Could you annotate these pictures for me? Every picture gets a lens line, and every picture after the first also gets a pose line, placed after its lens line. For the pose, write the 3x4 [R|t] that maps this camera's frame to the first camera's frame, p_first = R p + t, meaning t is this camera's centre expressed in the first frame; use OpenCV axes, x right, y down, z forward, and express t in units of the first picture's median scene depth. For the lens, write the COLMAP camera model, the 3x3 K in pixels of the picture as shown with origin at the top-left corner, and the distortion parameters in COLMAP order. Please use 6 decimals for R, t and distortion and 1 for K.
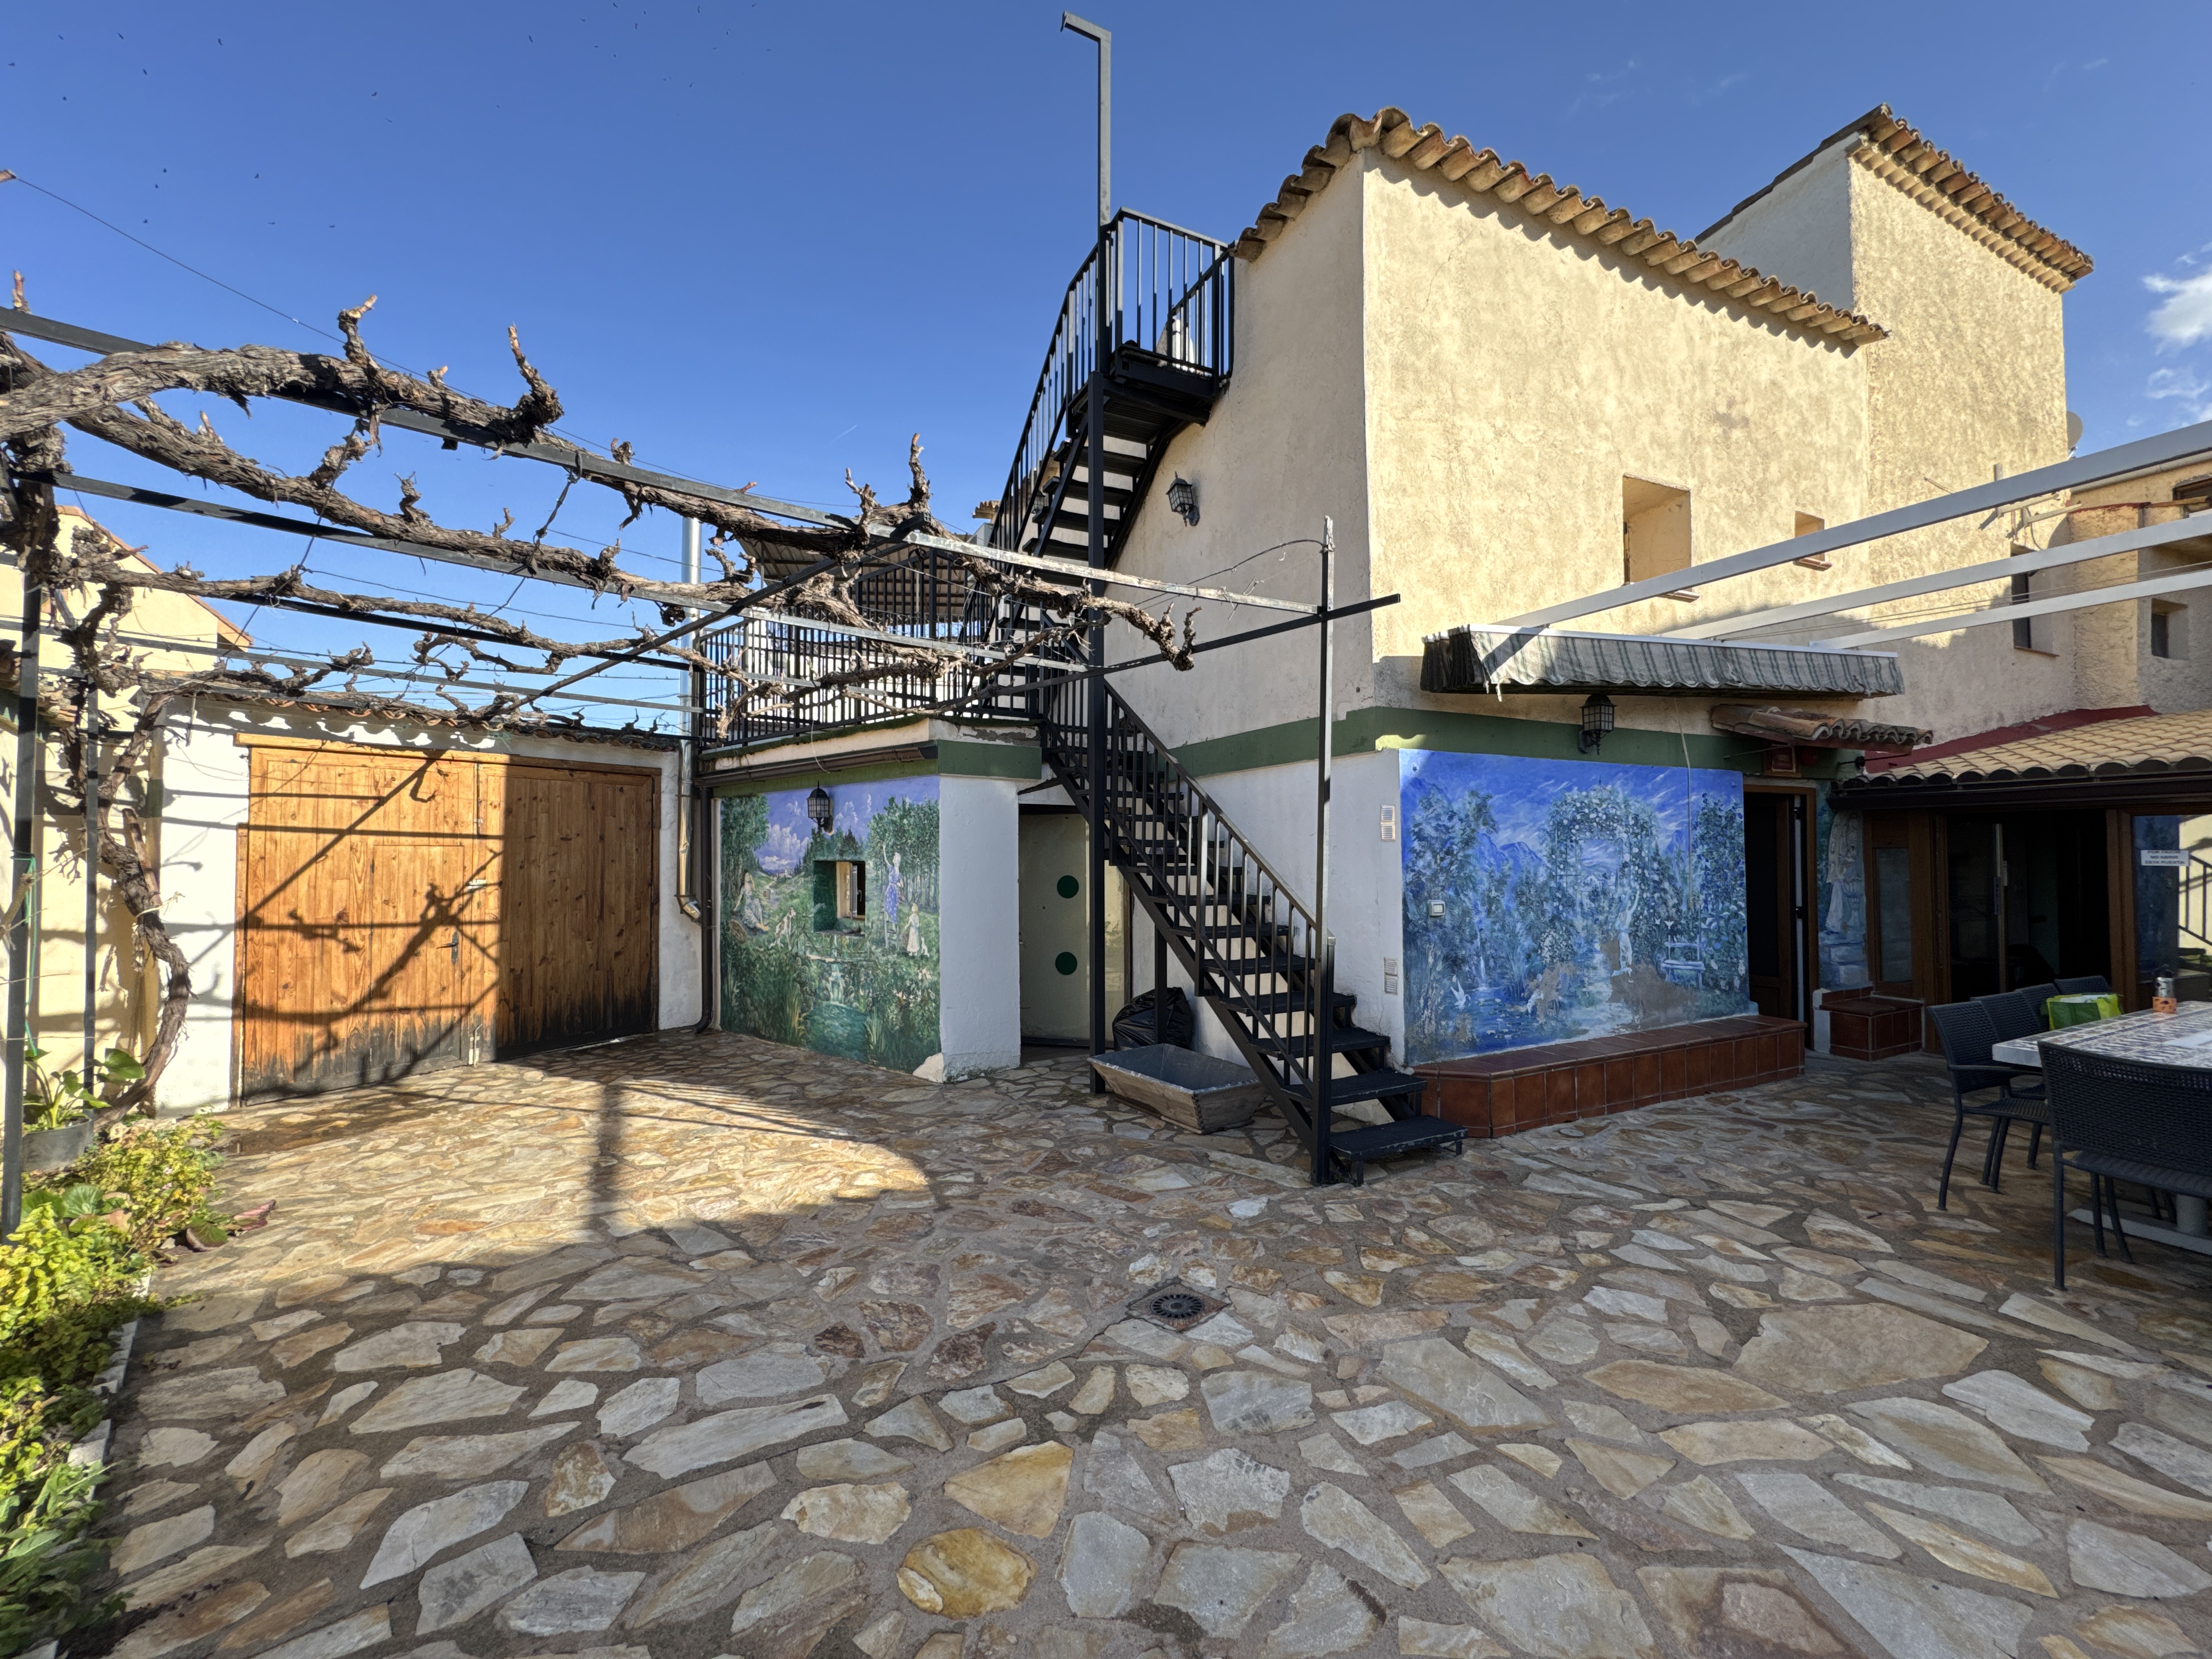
lens RADIAL K [[894.2, 0, 1113.6], [0, 894.2, 836.3], [0, 0, 1]] dist [0.000167, 0.000034]
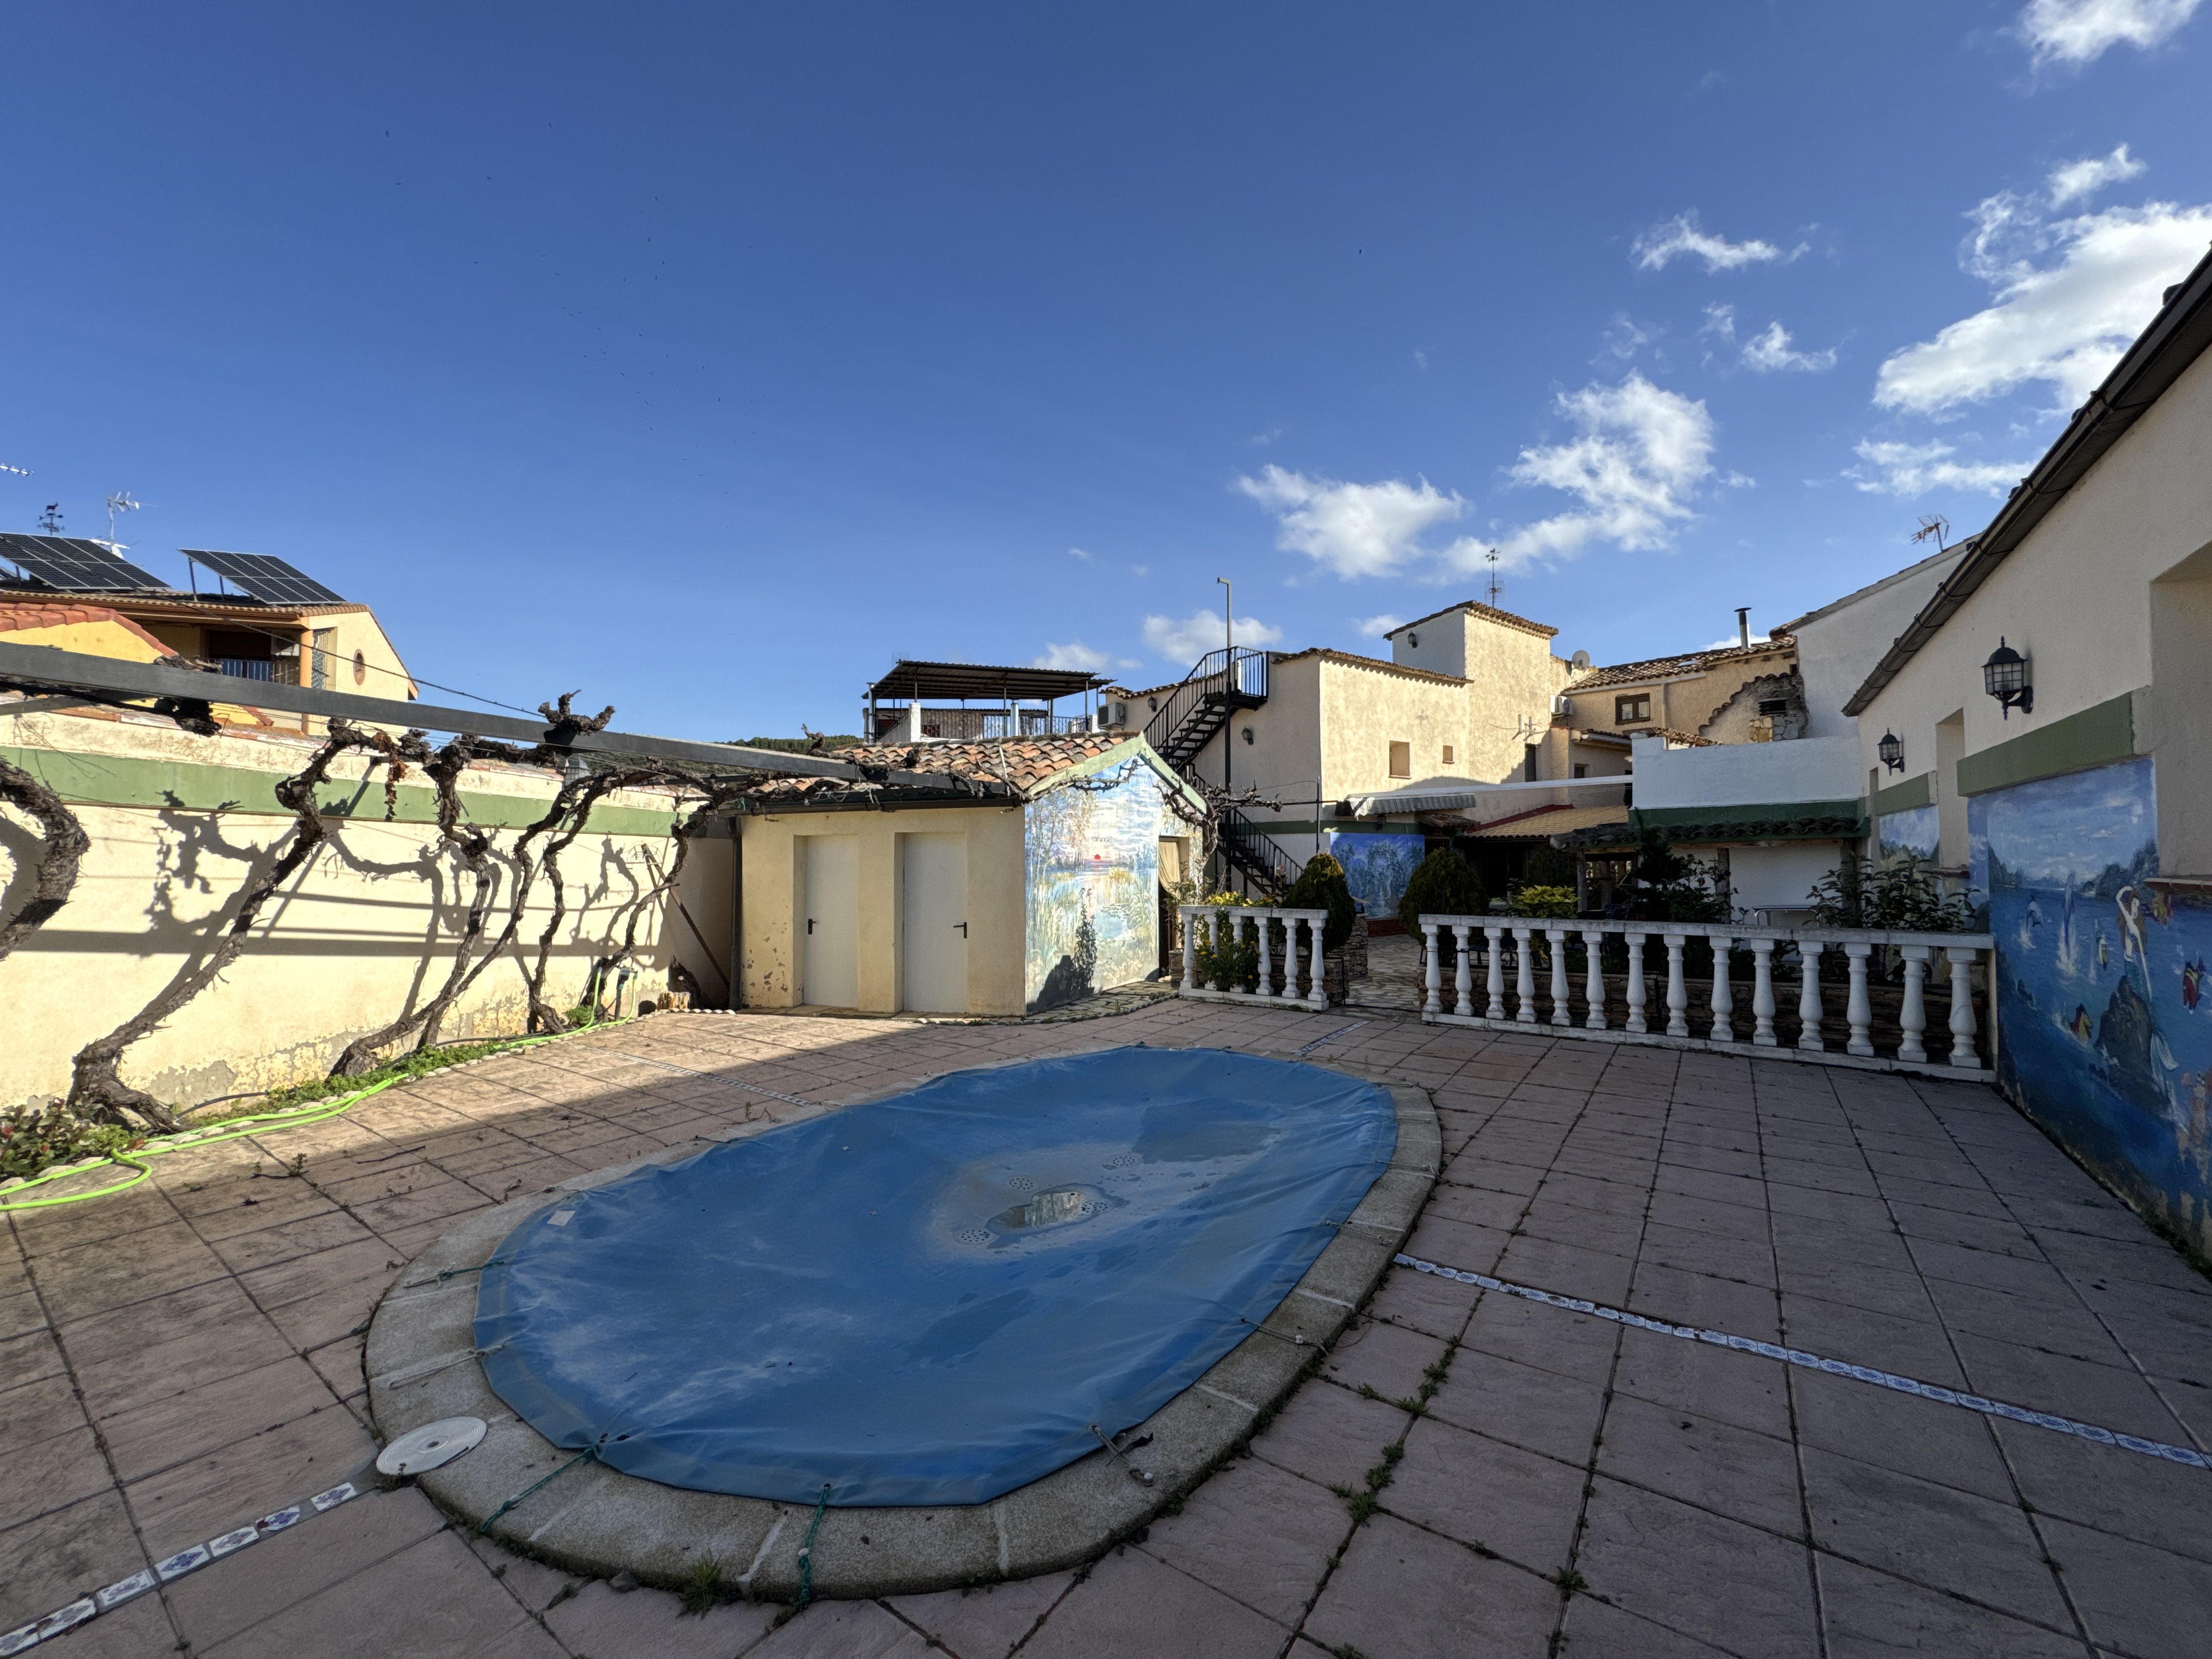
lens RADIAL K [[894.2, 0, 1098.1], [0, 894.2, 835.9], [0, 0, 1]] dist [0.000167, 0.000034]
pose [[0.980571, 0.006970, 0.196042, -1.044349], [-0.007094, 0.999975, -0.000071, -0.062994], [-0.196038, -0.001321, 0.980595, -1.874988]]
